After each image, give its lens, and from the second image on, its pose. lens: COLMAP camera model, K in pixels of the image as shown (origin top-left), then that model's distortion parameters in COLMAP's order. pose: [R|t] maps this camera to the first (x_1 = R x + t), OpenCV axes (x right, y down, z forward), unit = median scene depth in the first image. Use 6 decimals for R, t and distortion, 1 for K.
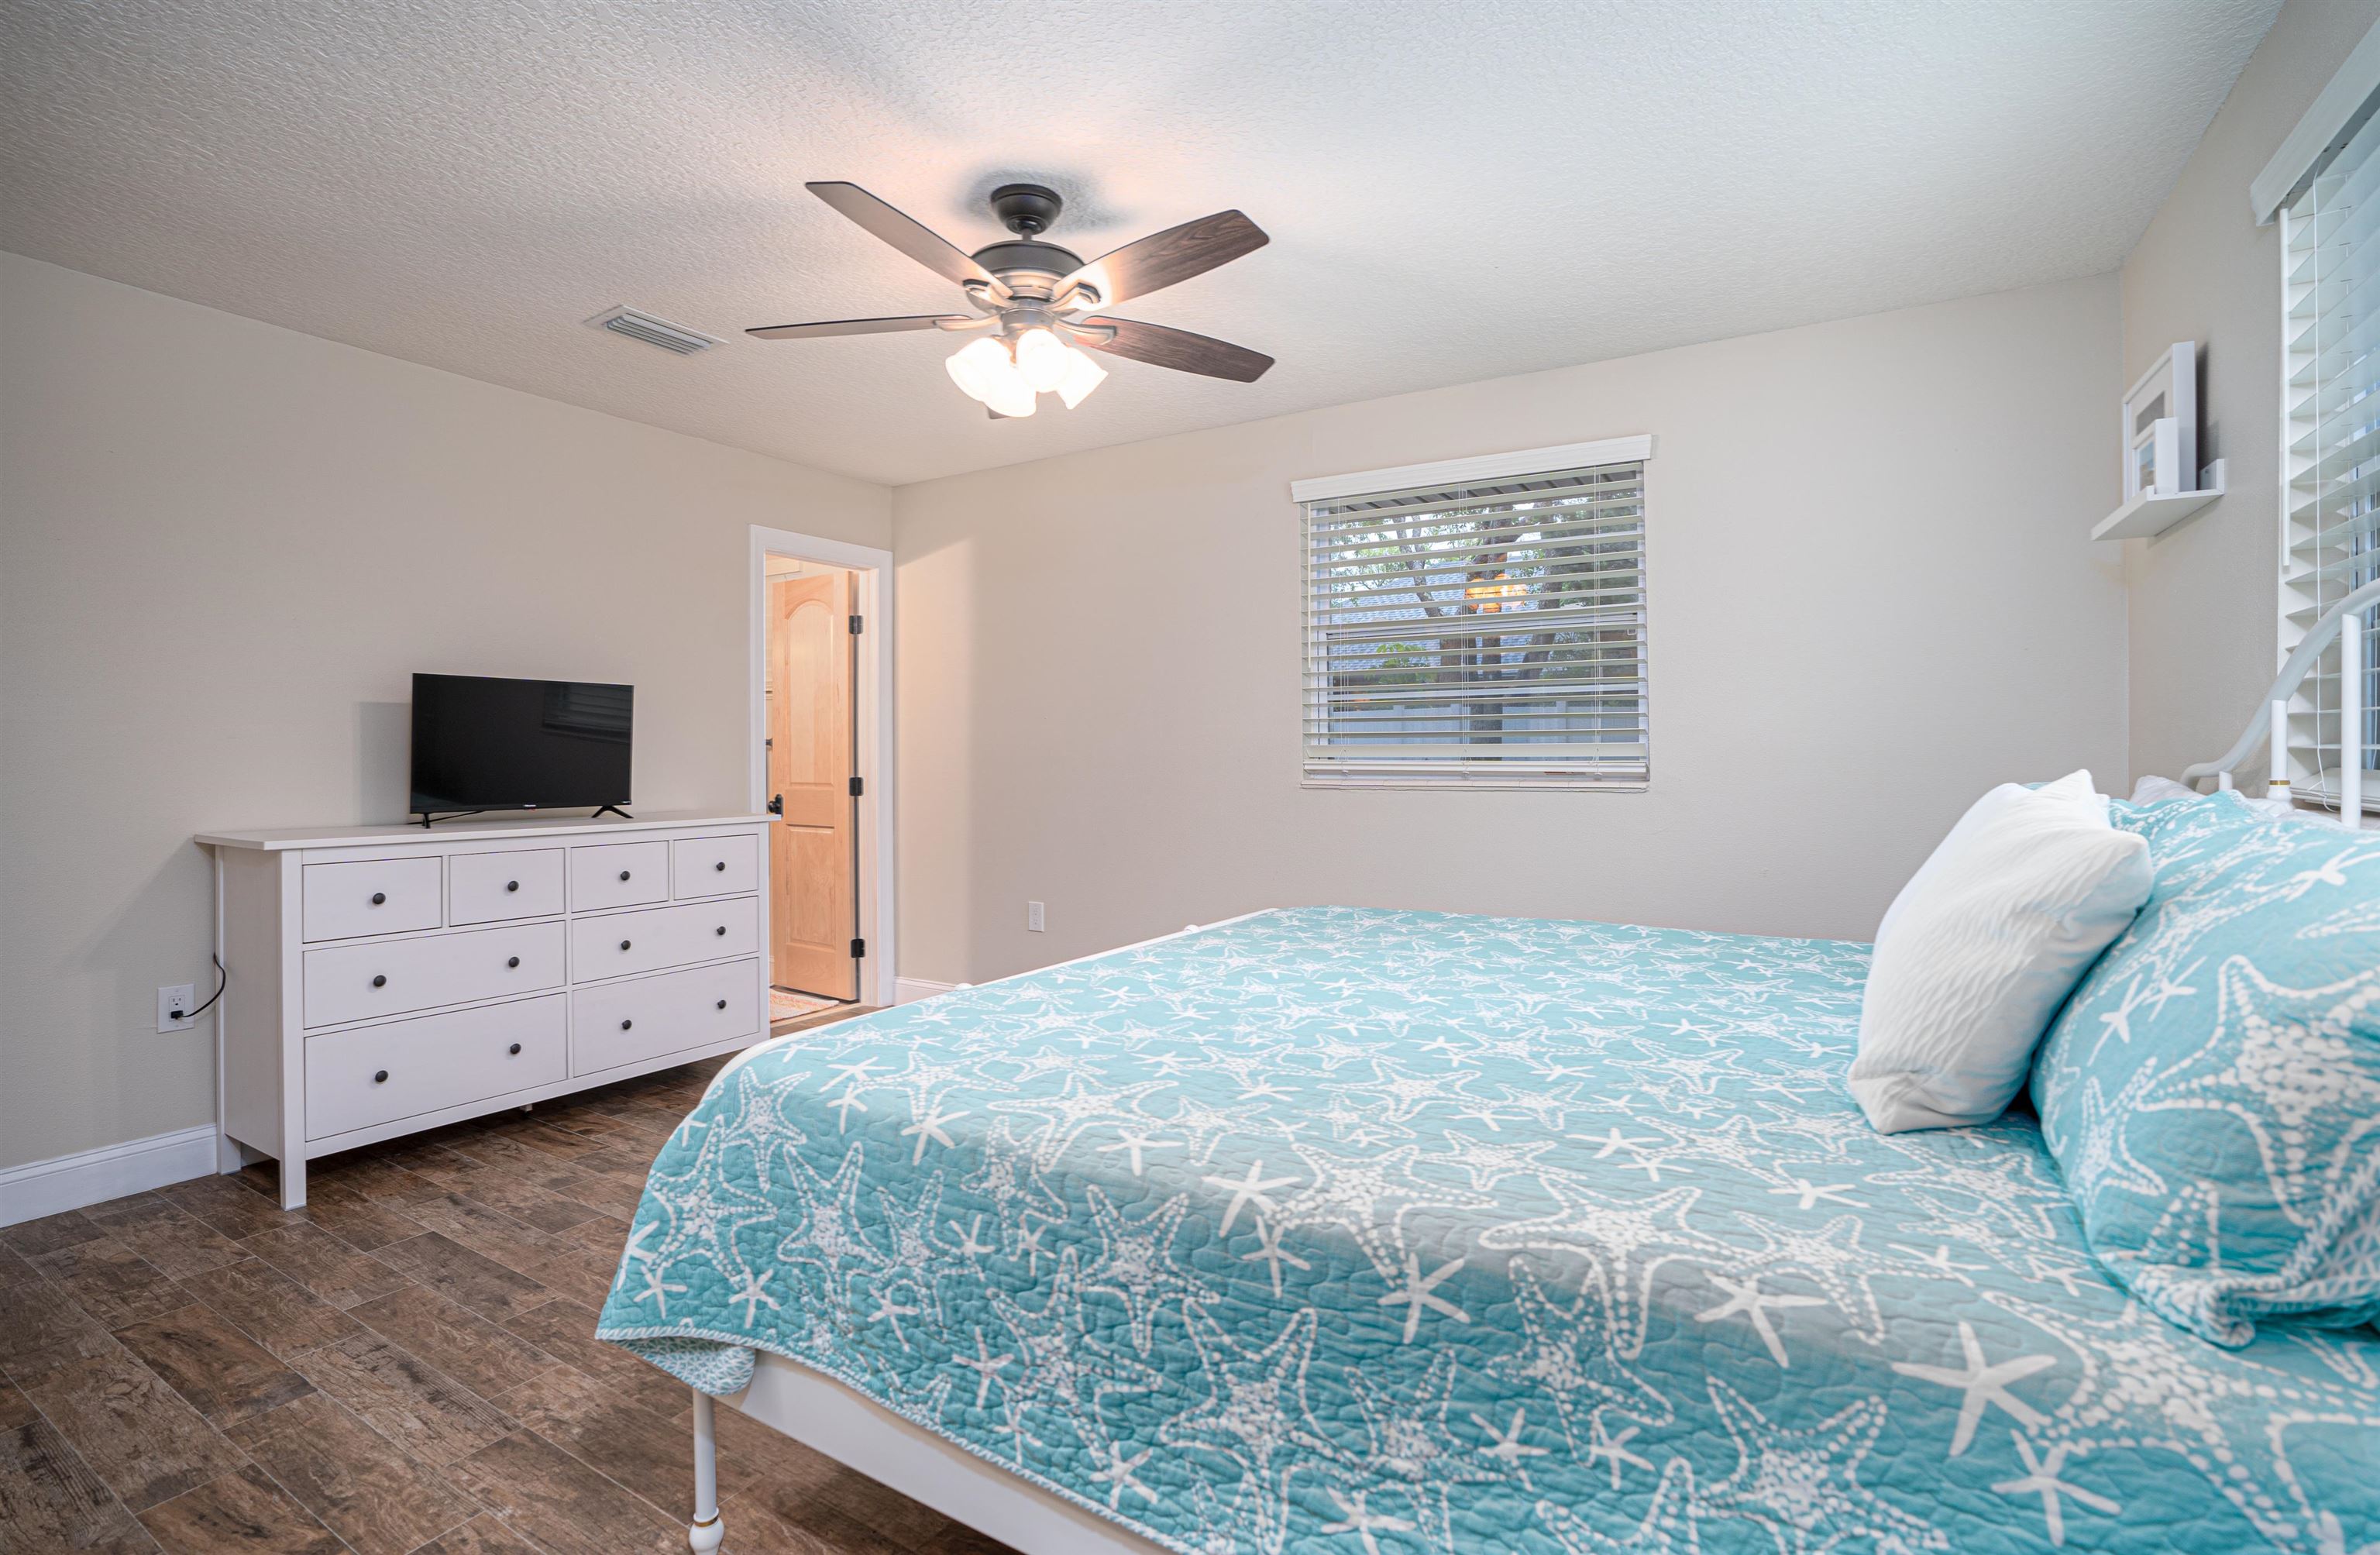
lens RADIAL K [[1130.2, 0, 1198.2], [0, 1130.2, 756.6], [0, 0, 1]] dist [-0.067846, 0.024923]
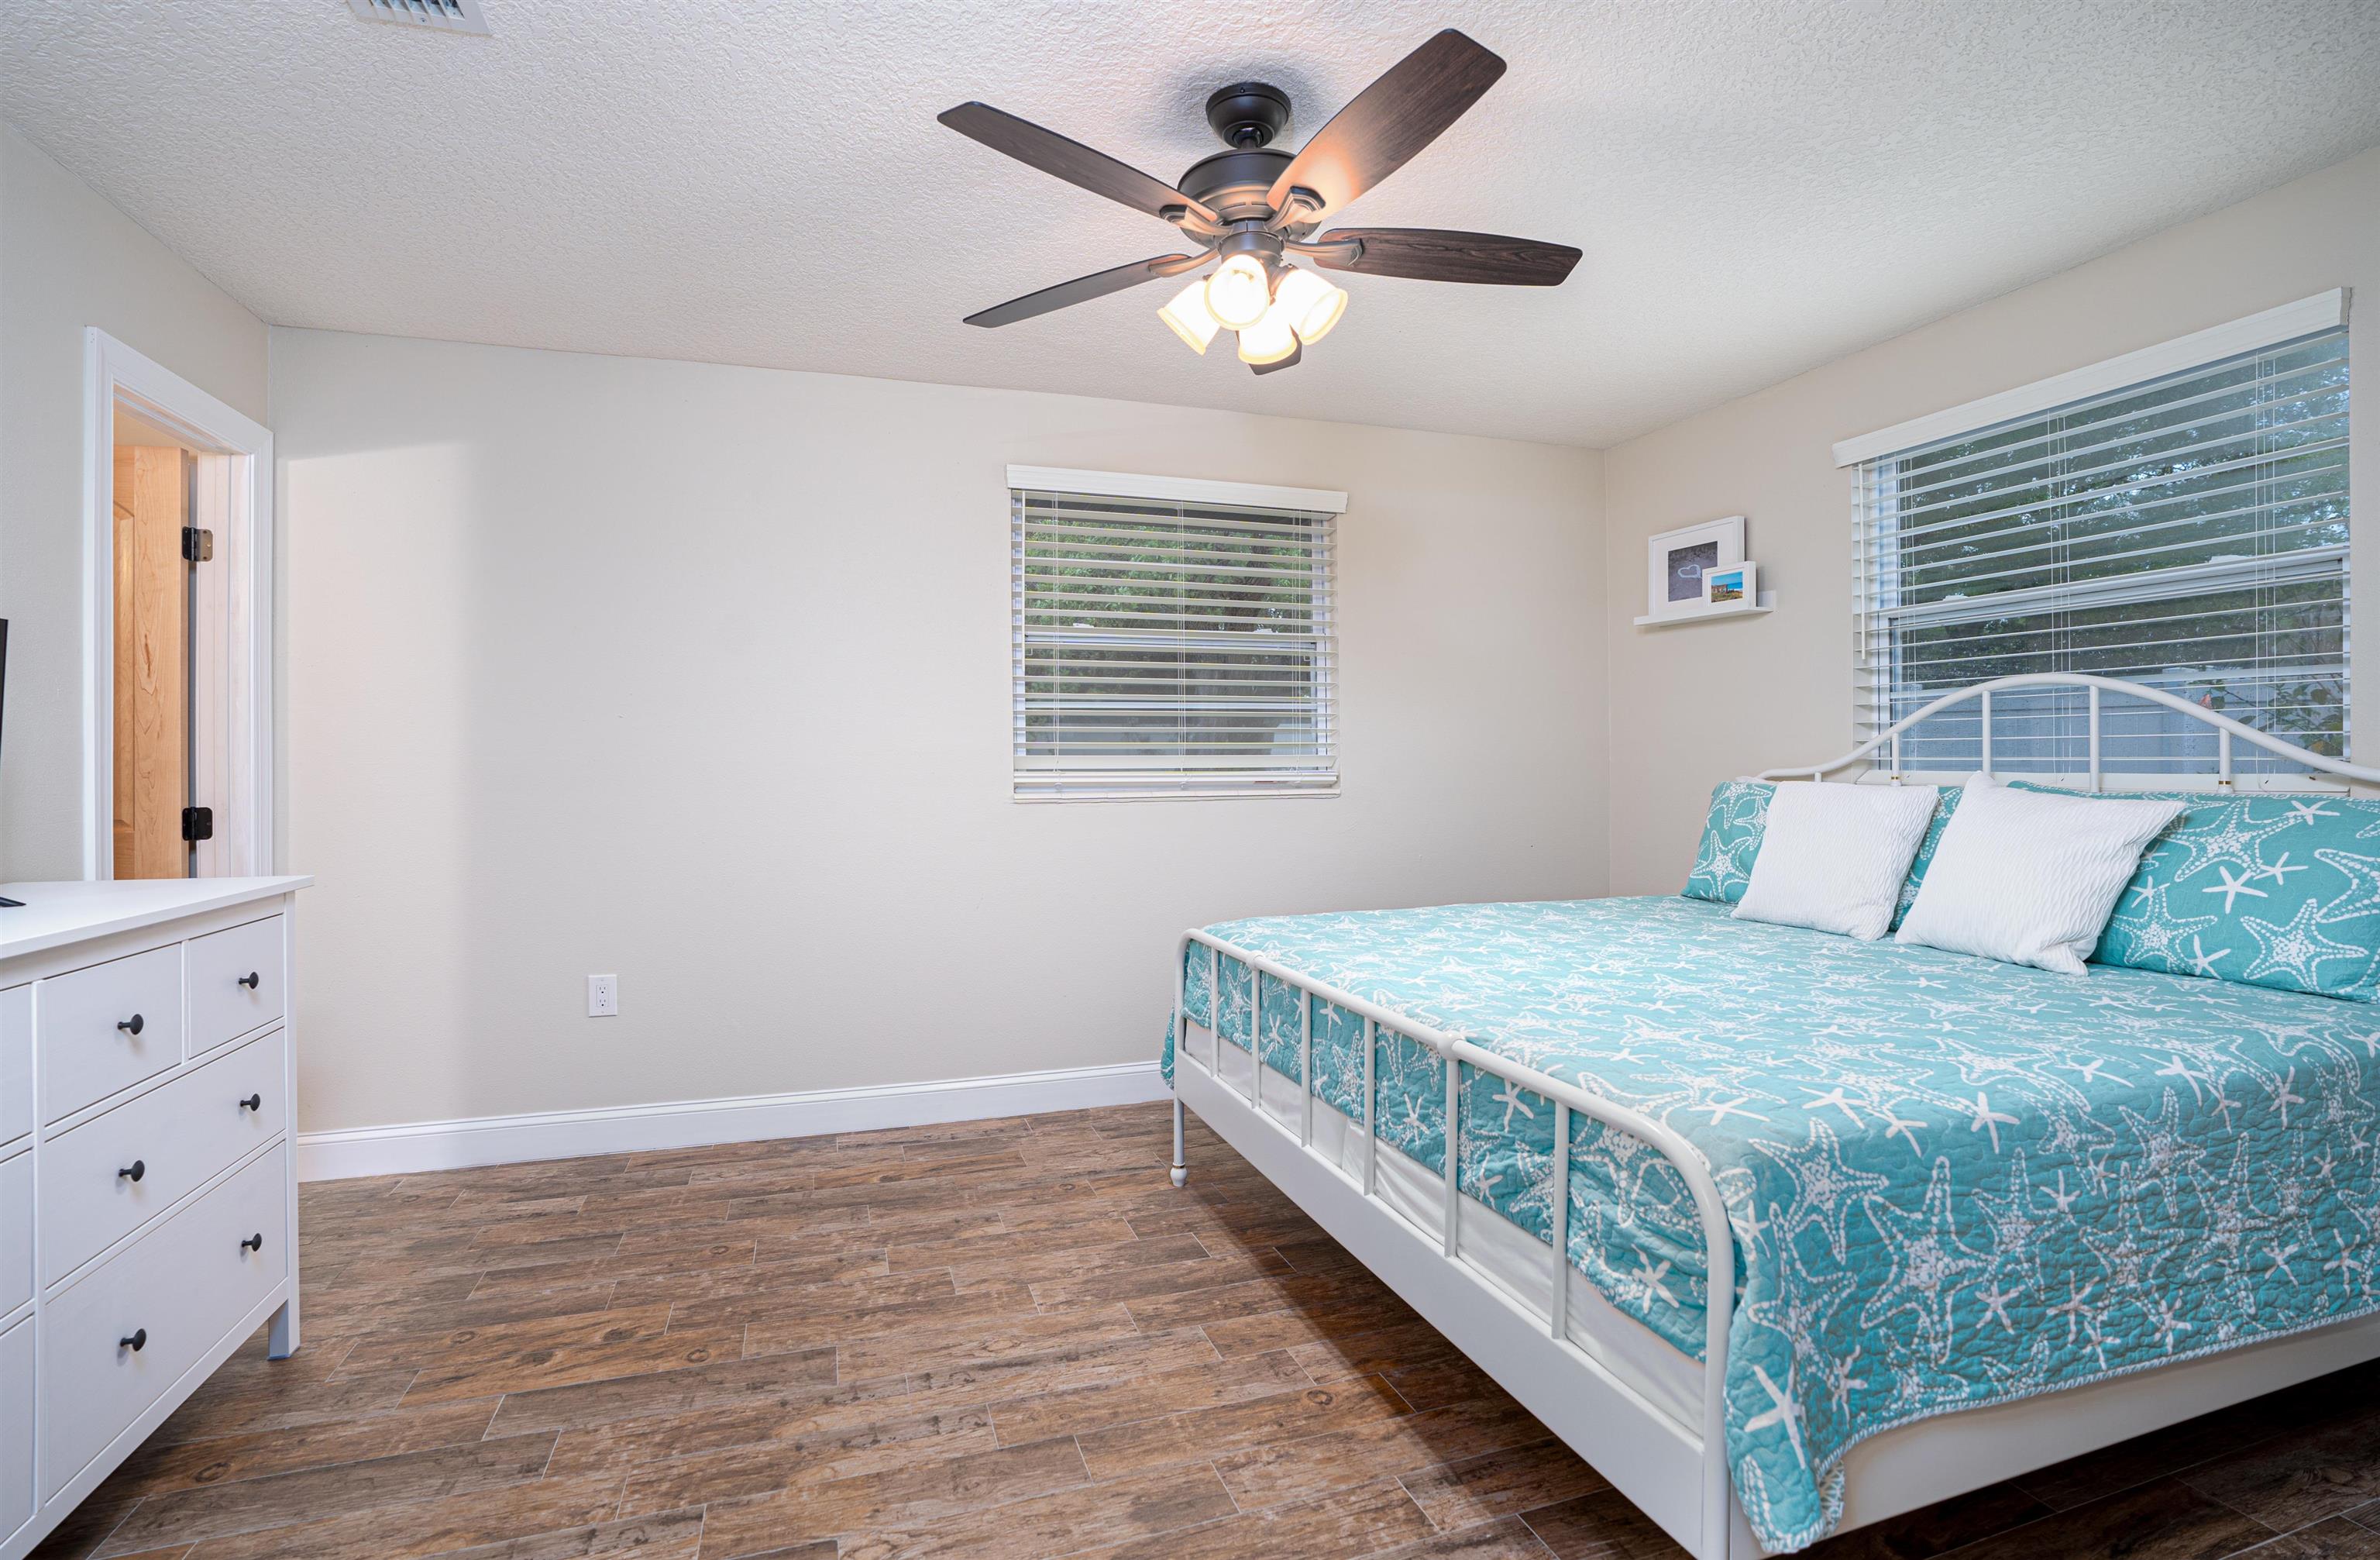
lens RADIAL K [[1130.3, 0, 1198.2], [0, 1130.3, 759.1], [0, 0, 1]] dist [-0.067846, 0.024923]
pose [[0.633908, 0.002763, 0.773404, -1.606422], [0.006453, 0.999940, -0.008861, 0.002954], [-0.773382, 0.010608, 0.633852, 0.983364]]
